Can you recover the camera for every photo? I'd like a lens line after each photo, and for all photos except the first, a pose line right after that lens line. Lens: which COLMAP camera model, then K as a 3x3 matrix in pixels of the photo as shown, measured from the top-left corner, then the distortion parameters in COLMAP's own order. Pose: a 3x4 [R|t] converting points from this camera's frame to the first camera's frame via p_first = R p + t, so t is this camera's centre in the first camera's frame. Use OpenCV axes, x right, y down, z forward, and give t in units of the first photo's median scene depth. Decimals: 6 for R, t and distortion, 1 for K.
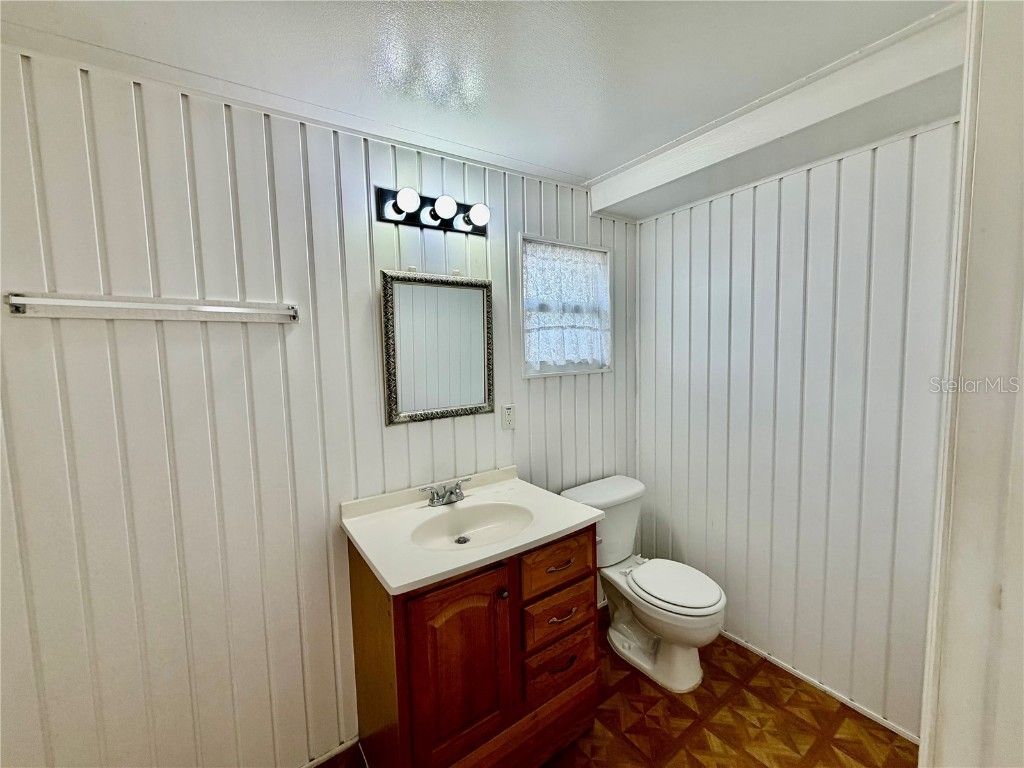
lens RADIAL K [[411.9, 0, 511.0], [0, 411.9, 381.3], [0, 0, 1]] dist [0.000675, 0.000056]
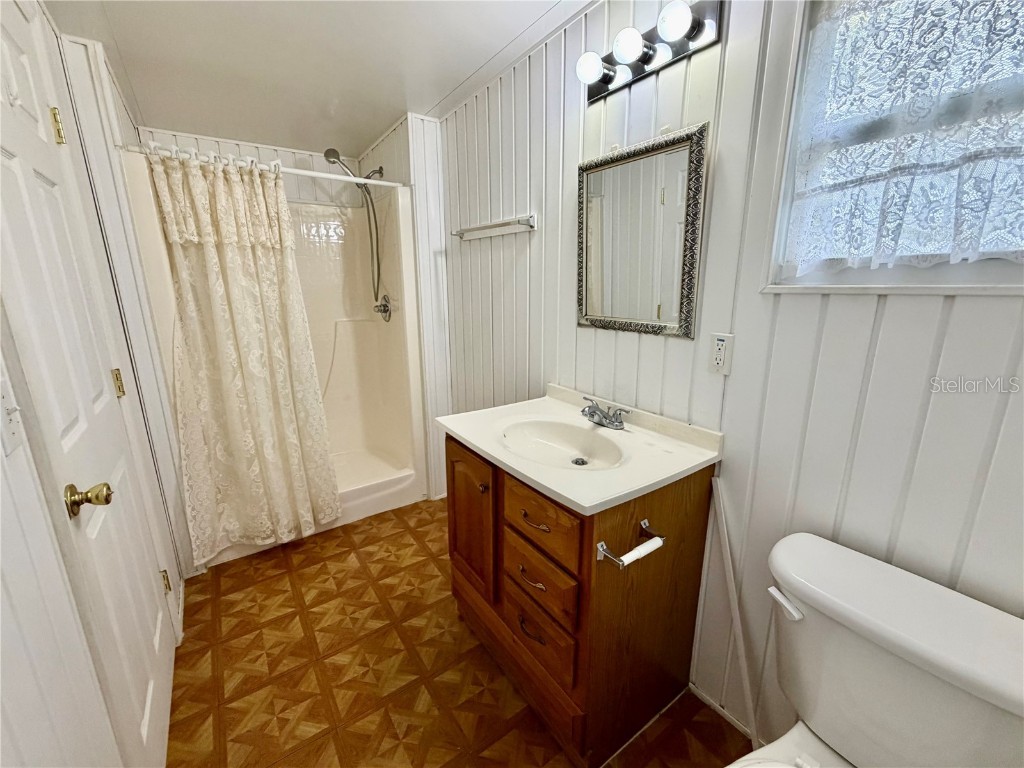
lens RADIAL K [[411.9, 0, 511.0], [0, 411.9, 381.3], [0, 0, 1]] dist [0.000675, 0.000056]
pose [[0.007040, 0.256895, -0.966414, 0.656437], [-0.070524, 0.964159, 0.255782, -0.009907], [0.997485, 0.066355, 0.024905, 0.736943]]
